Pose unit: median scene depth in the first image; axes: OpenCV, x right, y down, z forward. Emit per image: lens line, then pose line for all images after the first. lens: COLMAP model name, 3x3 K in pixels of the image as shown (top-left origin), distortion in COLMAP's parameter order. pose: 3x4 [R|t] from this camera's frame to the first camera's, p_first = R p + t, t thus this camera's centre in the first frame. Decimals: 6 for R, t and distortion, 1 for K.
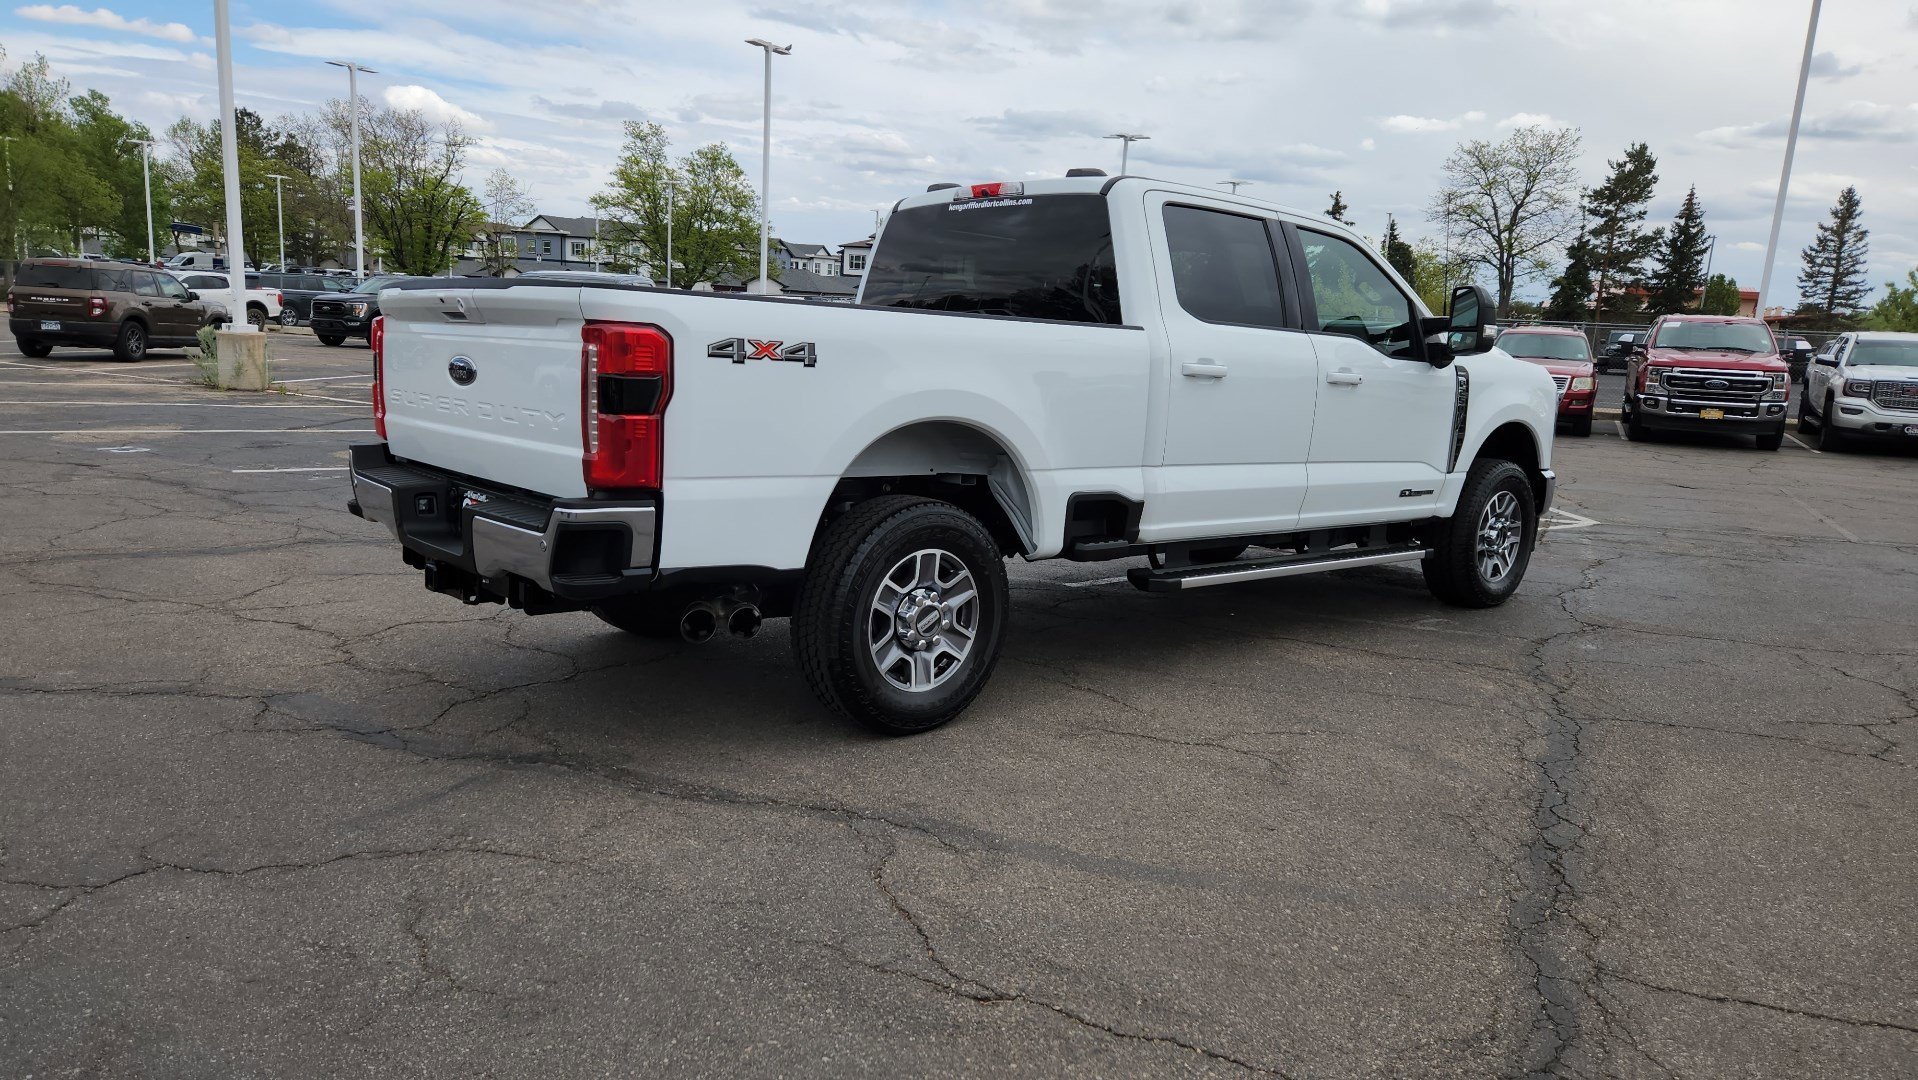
lens RADIAL K [[1279.5, 0, 926.7], [0, 1279.5, 537.0], [0, 0, 1]] dist [0.071921, -0.054213]
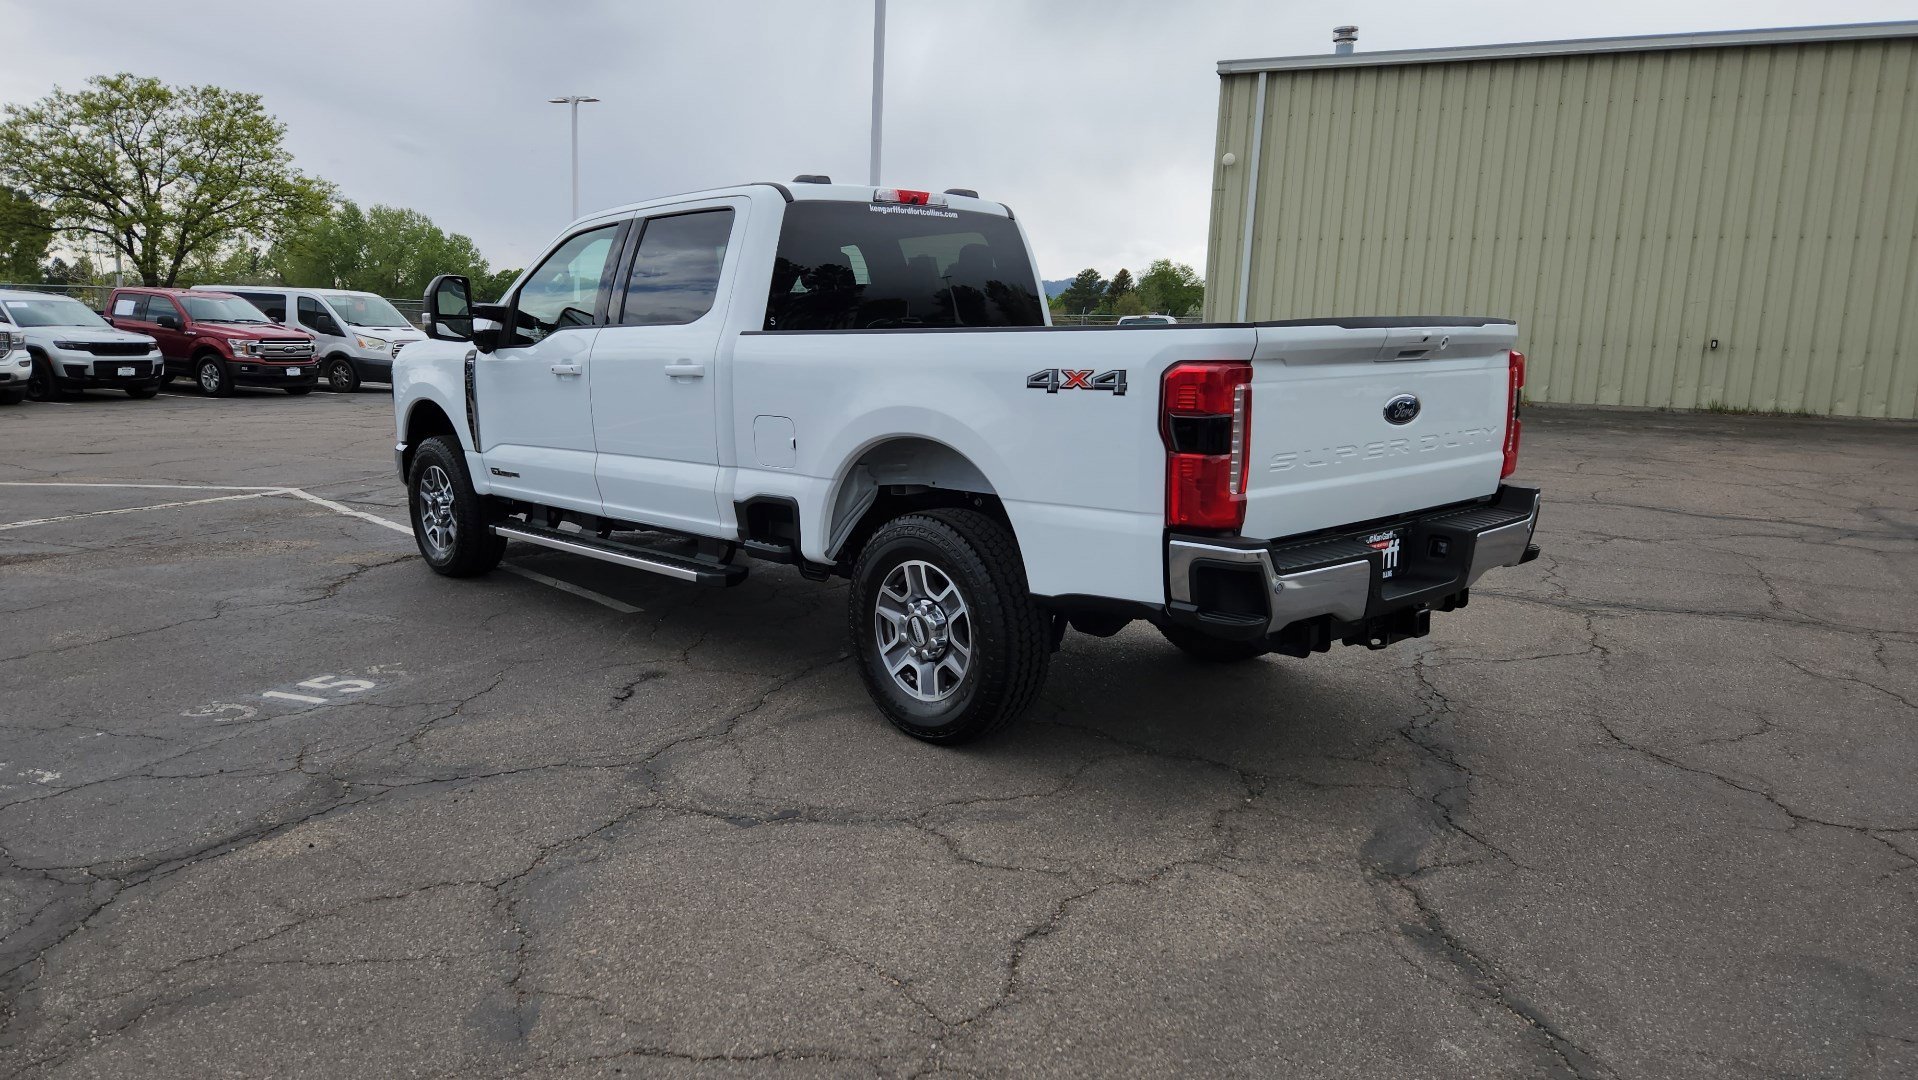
lens RADIAL K [[1282.1, 0, 919.2], [0, 1282.1, 545.2], [0, 0, 1]] dist [0.075761, -0.060902]
pose [[-0.031736, -0.206708, 0.977888, -1.037516], [0.146263, 0.966888, 0.209130, -0.225367], [-0.988737, 0.149666, -0.000451, 1.078870]]
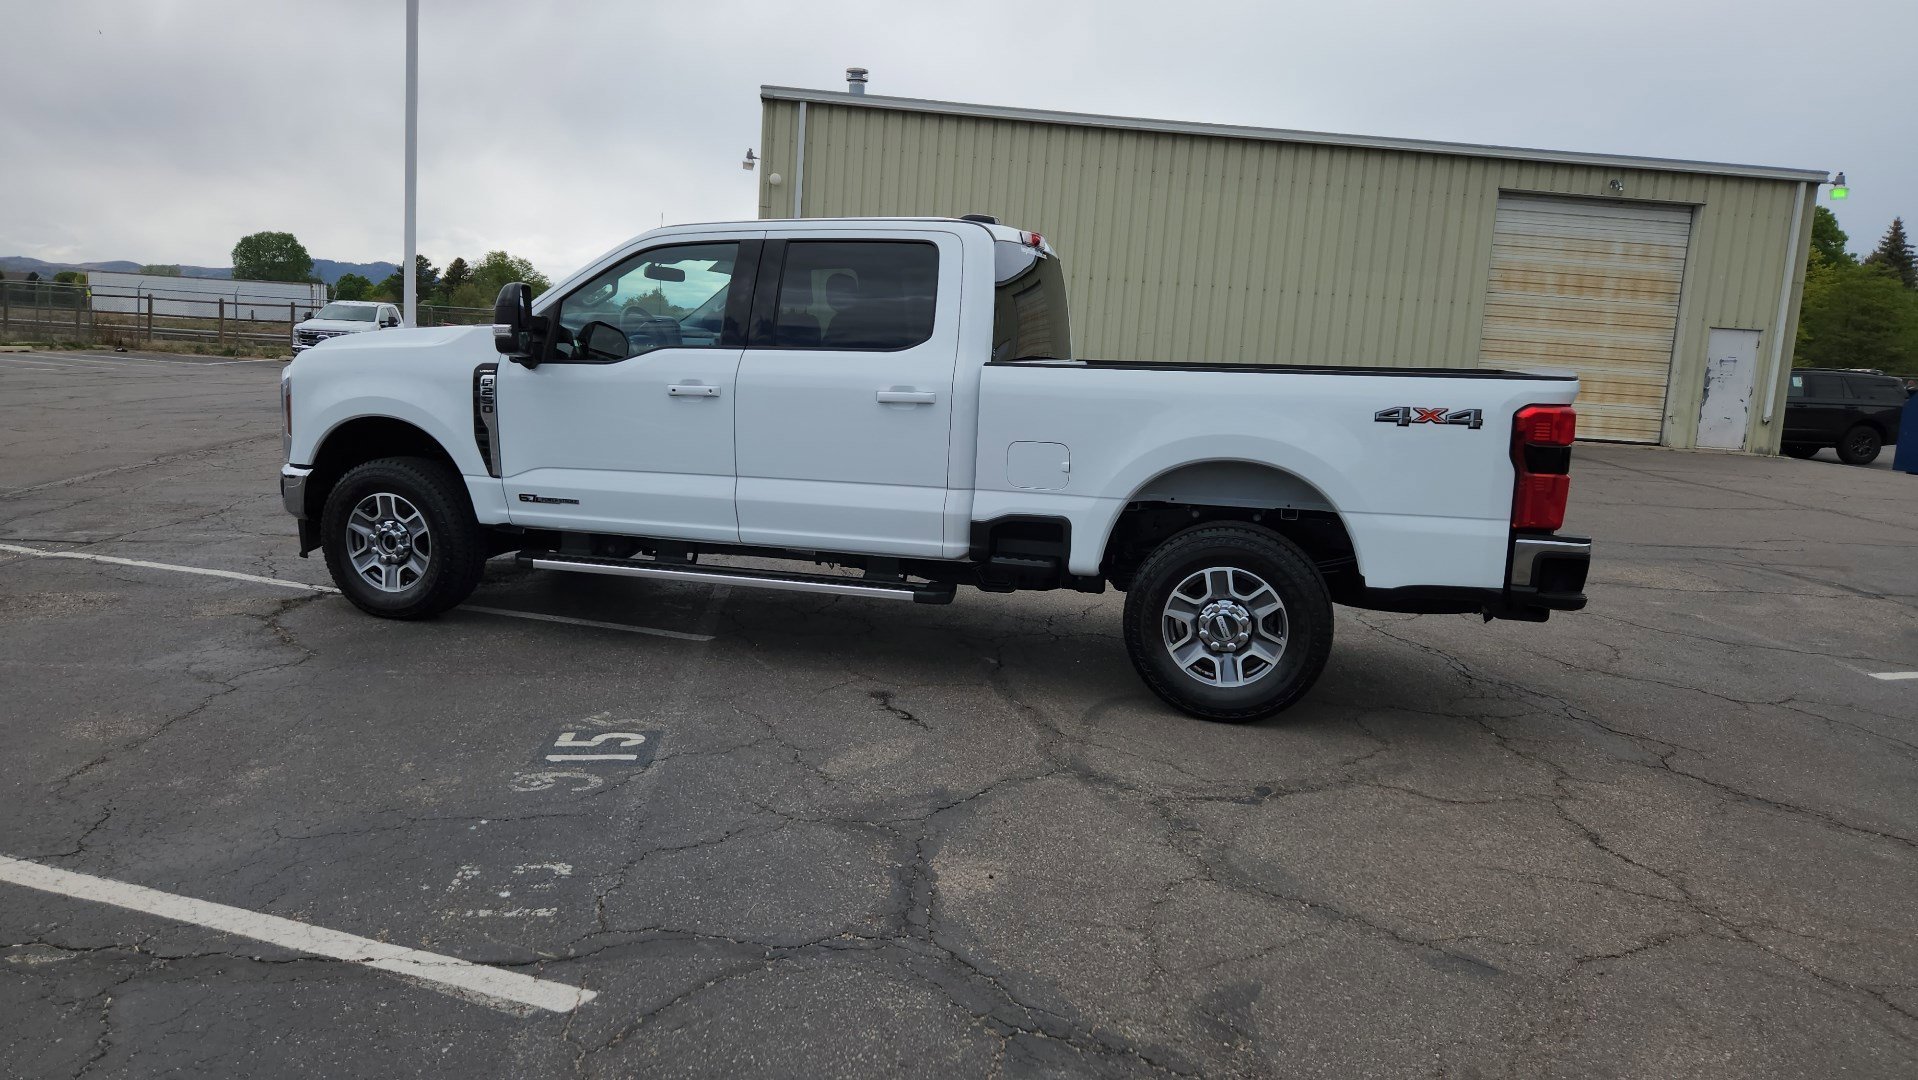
lens RADIAL K [[1283.2, 0, 934.3], [0, 1283.2, 530.8], [0, 0, 1]] dist [0.071675, -0.055032]
pose [[-0.518839, -0.185134, 0.834584, -0.918521], [0.068867, 0.964044, 0.256664, -0.331737], [-0.852093, 0.190642, -0.487434, 1.732097]]
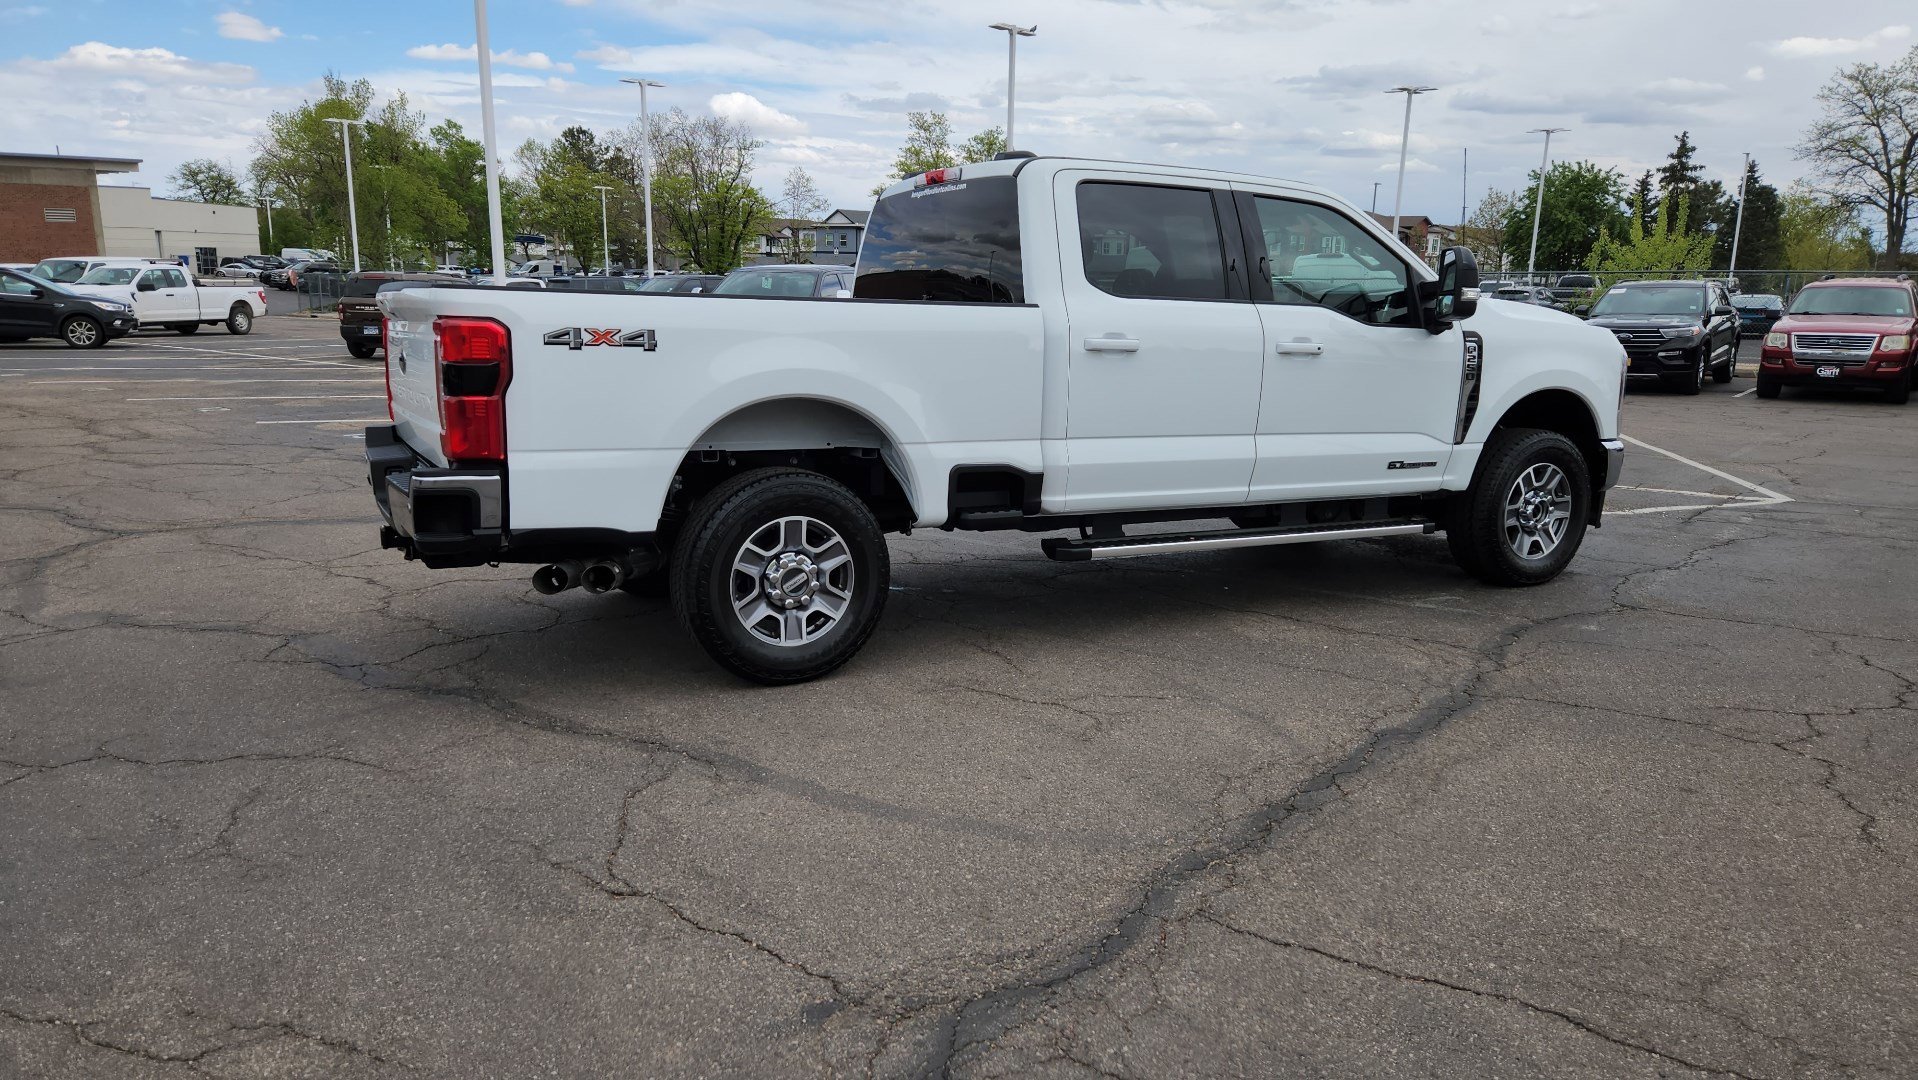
lens RADIAL K [[1279.5, 0, 918.2], [0, 1279.5, 548.7], [0, 0, 1]] dist [0.071921, -0.054213]
pose [[0.972260, 0.010299, -0.233676, 0.292931], [-0.004920, 0.999710, 0.023592, 0.009082], [0.233851, -0.021788, 0.972028, -0.031172]]
